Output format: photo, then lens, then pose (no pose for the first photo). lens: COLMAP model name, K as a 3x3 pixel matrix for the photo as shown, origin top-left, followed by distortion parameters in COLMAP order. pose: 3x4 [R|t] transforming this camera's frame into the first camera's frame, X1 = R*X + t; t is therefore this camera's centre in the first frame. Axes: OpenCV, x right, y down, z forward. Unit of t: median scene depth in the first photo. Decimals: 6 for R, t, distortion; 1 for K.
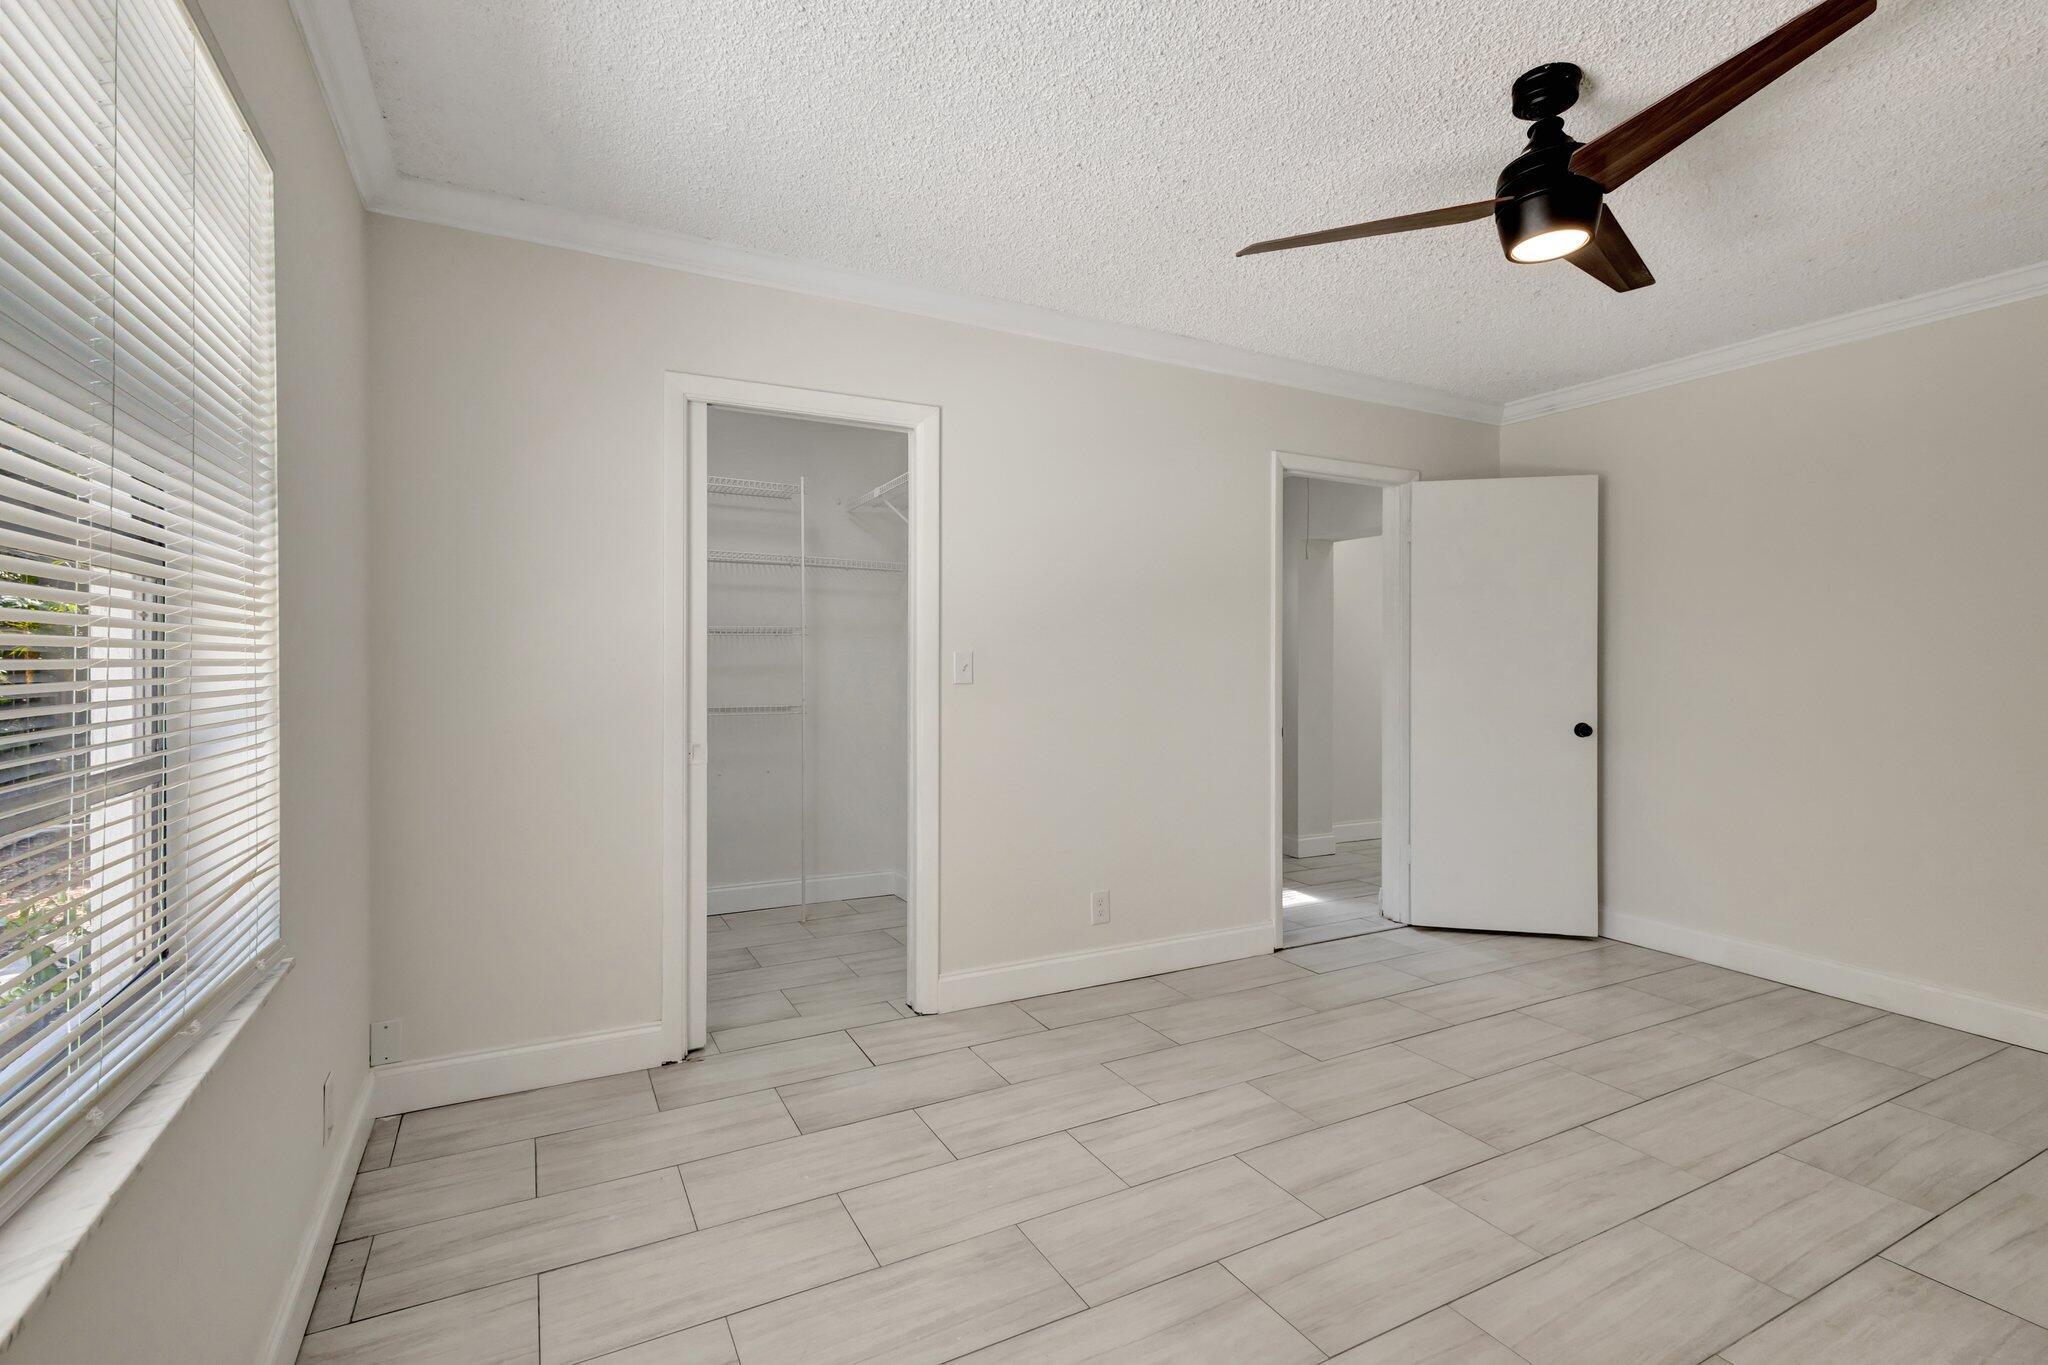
lens RADIAL K [[936.3, 0, 1032.8], [0, 936.3, 668.4], [0, 0, 1]] dist [0.006069, -0.000054]
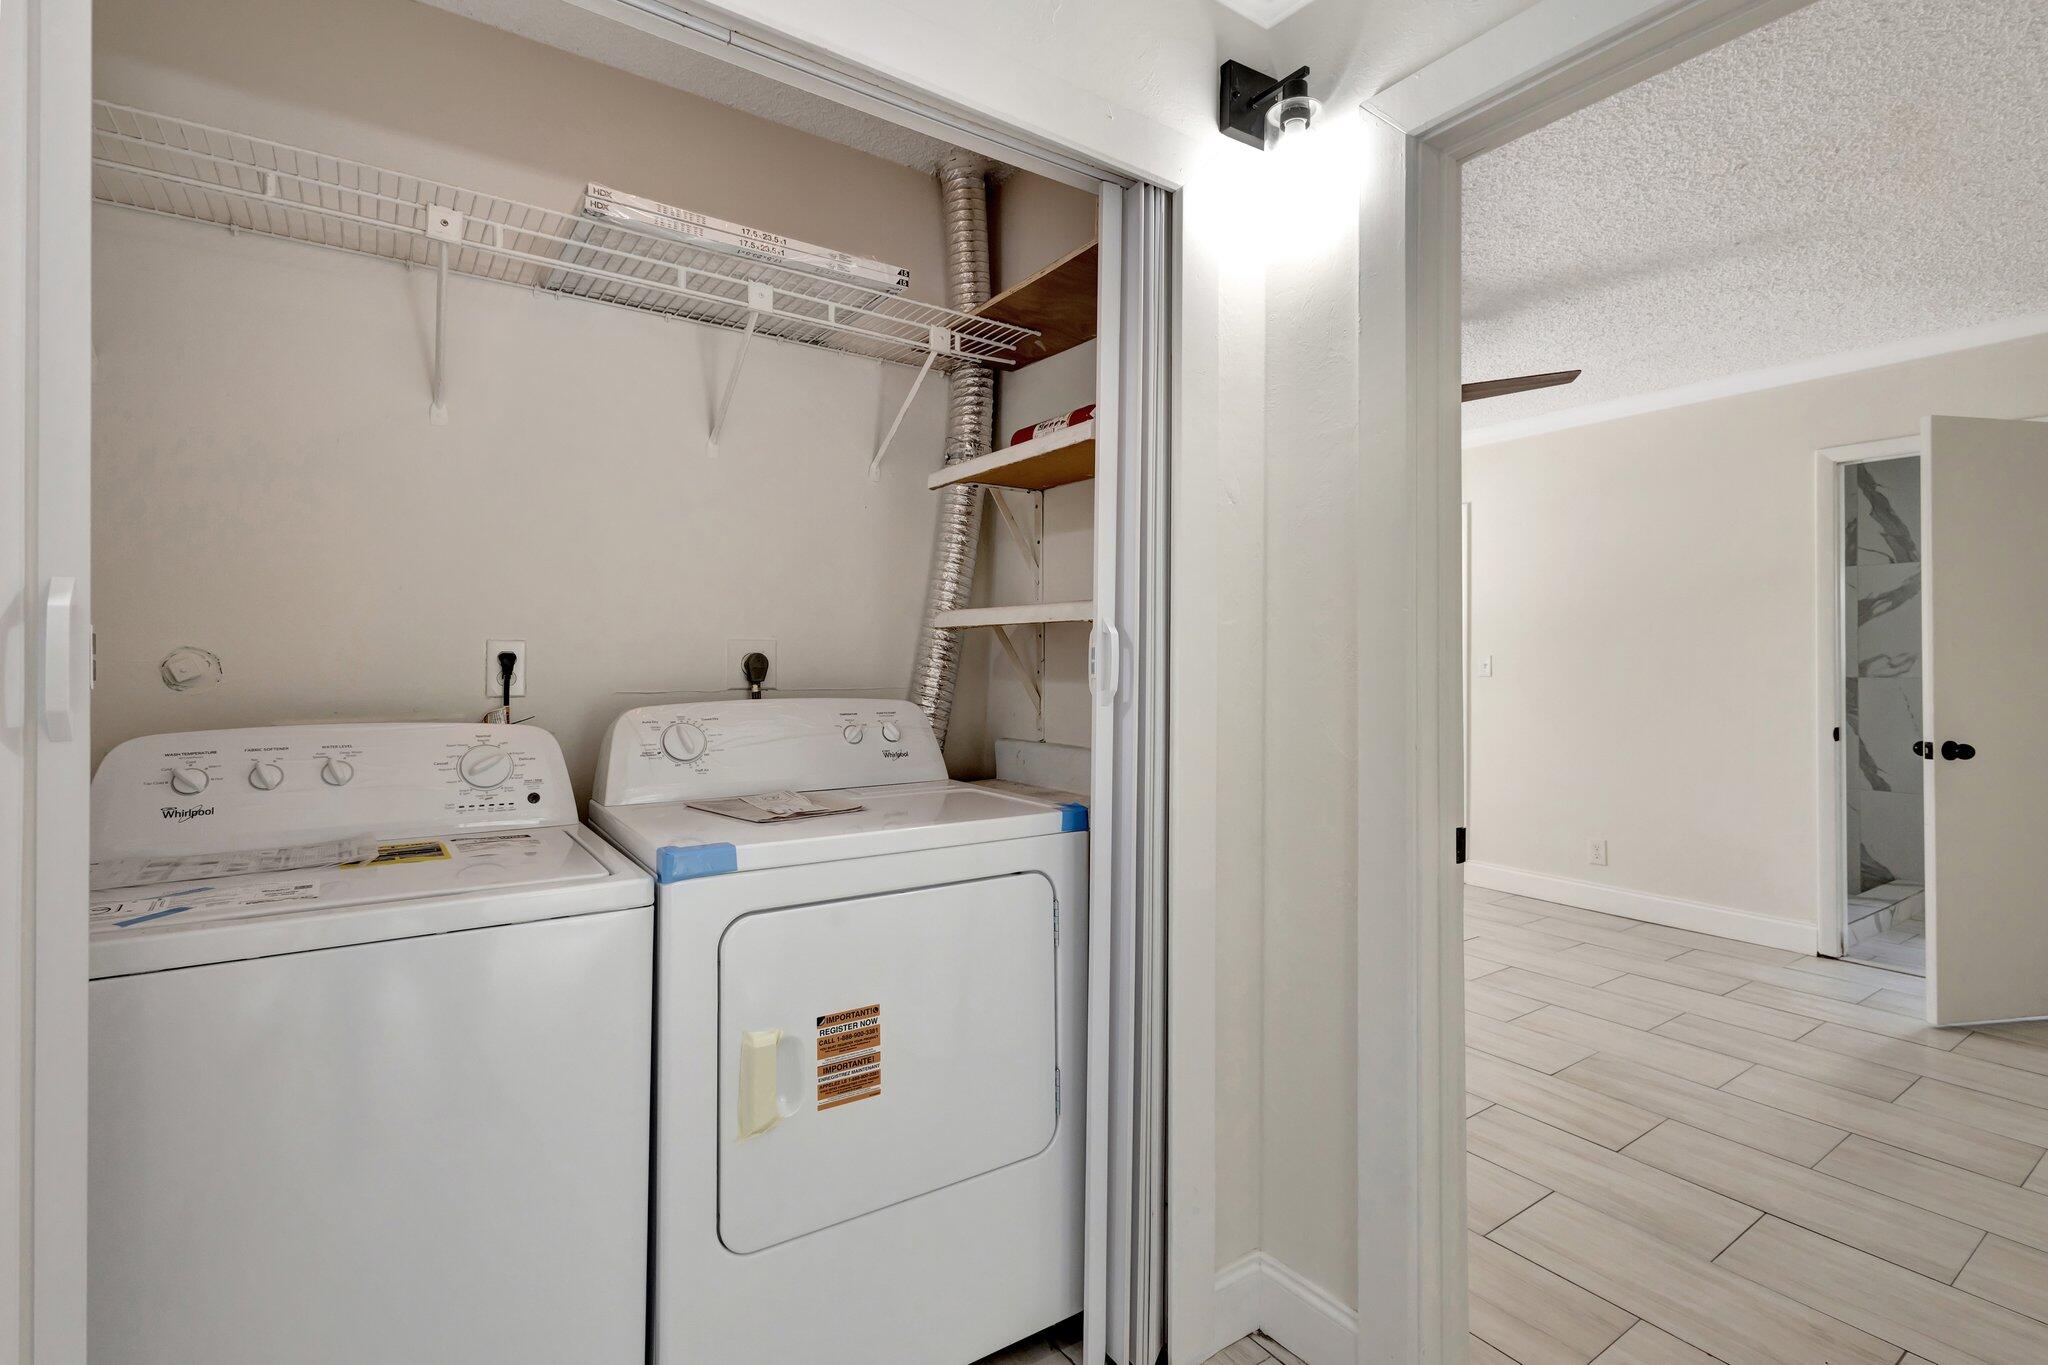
lens RADIAL K [[991.6, 0, 1024.2], [0, 991.6, 659.8], [0, 0, 1]] dist [0.002497, 0.000596]
pose [[0.120957, -0.001785, -0.992656, 1.787259], [-0.006431, 0.999976, -0.002582, -0.001932], [0.992637, 0.006696, 0.120942, 0.063144]]
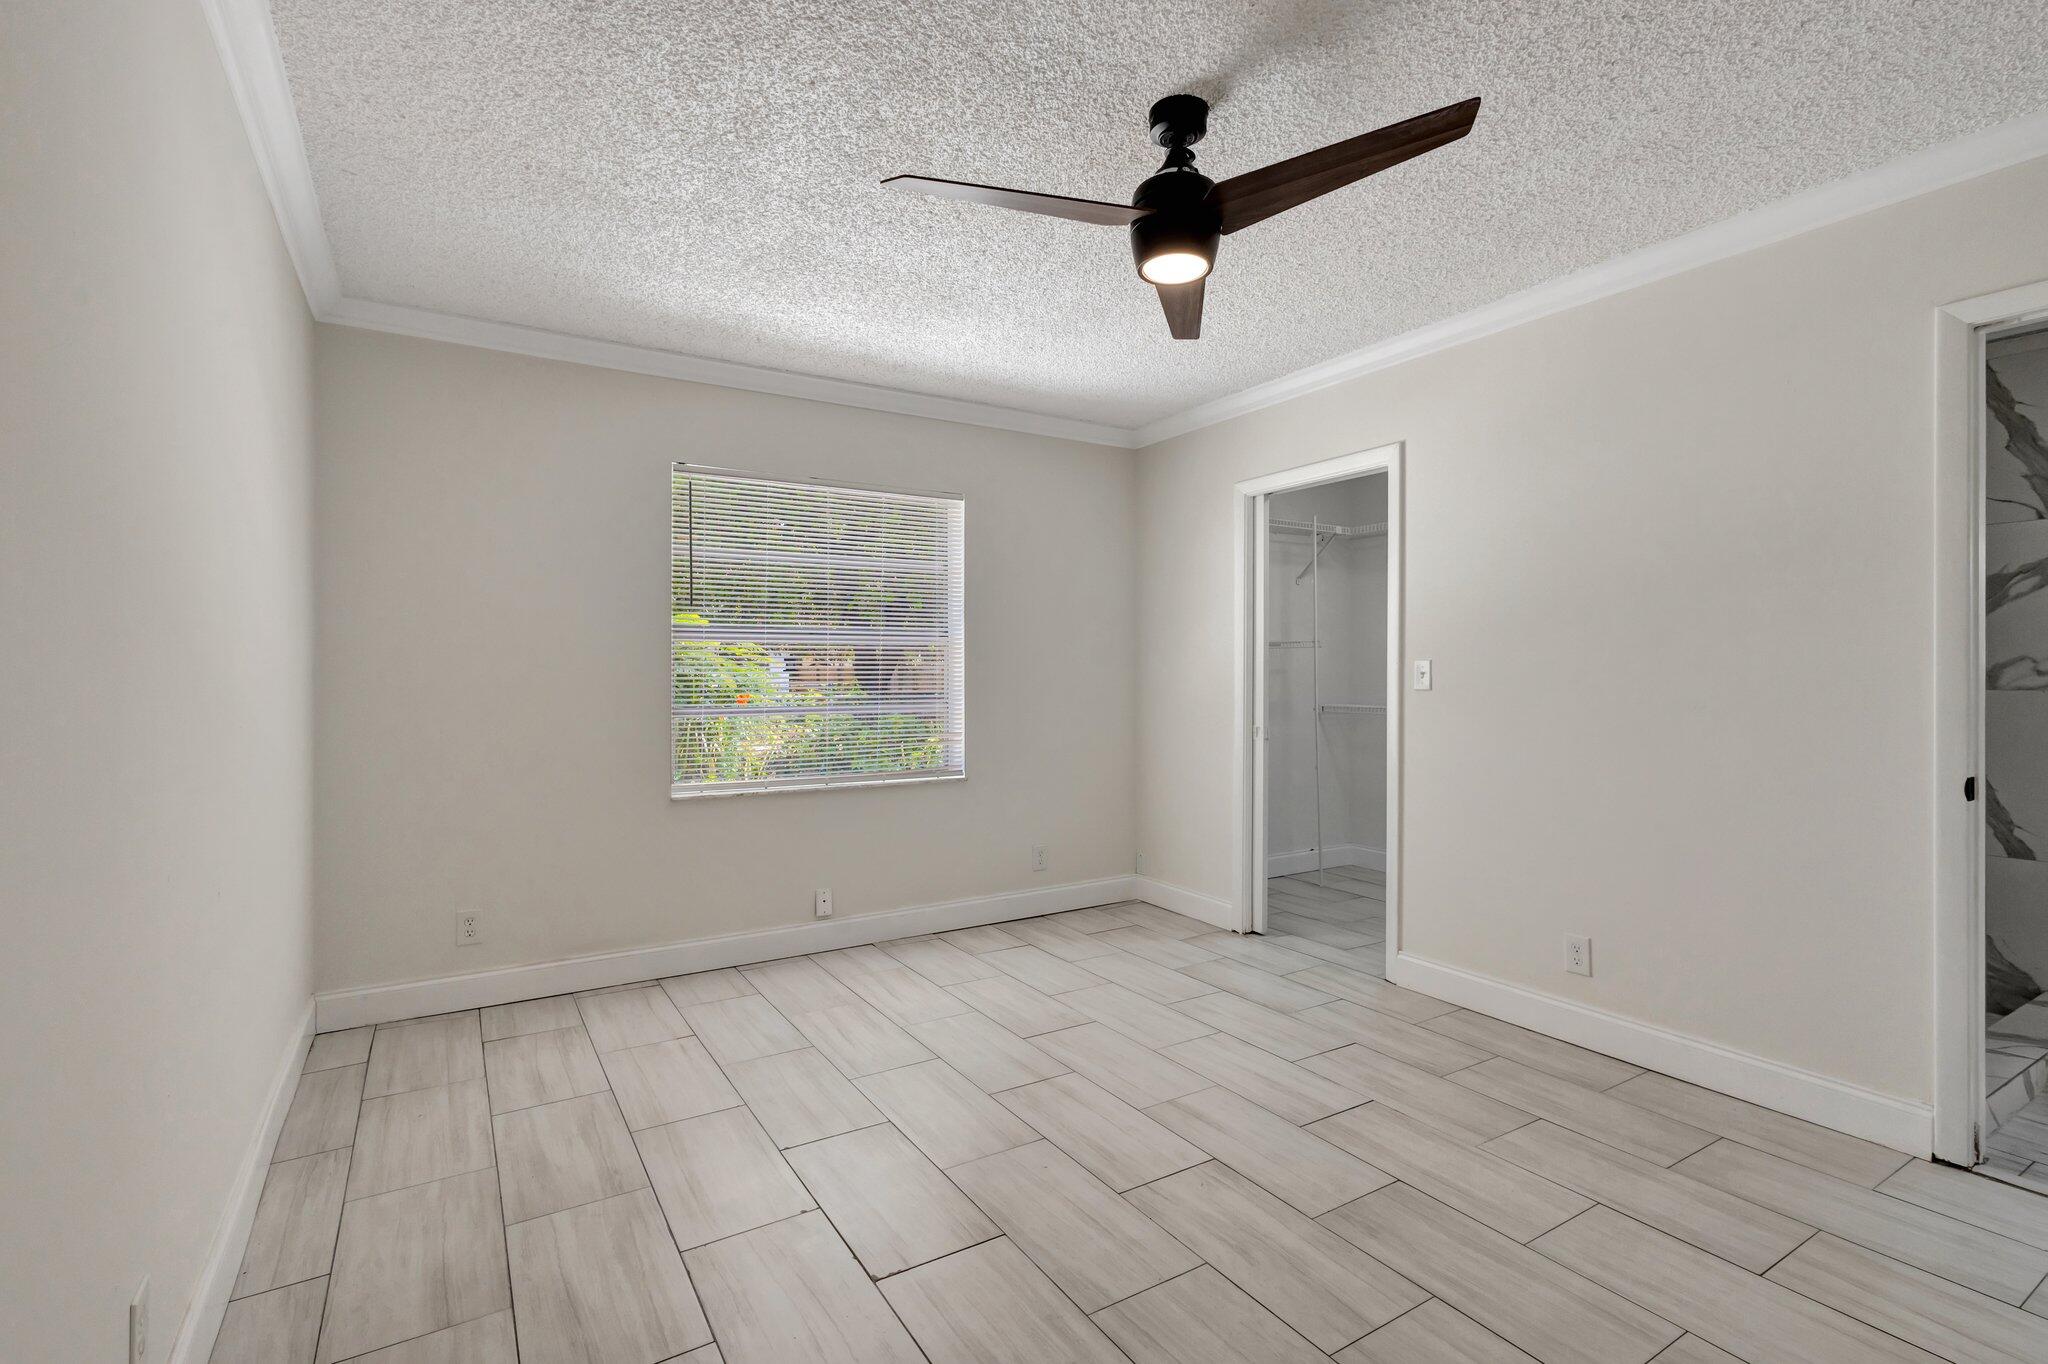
lens RADIAL K [[961.8, 0, 1024.0], [0, 961.8, 682.0], [0, 0, 1]] dist [-0.001171, -0.001394]
pose [[0.060855, 0.009786, -0.998099, 1.226624], [-0.001912, 0.999951, 0.009688, -0.003701], [0.998145, 0.001319, 0.060871, 0.588382]]
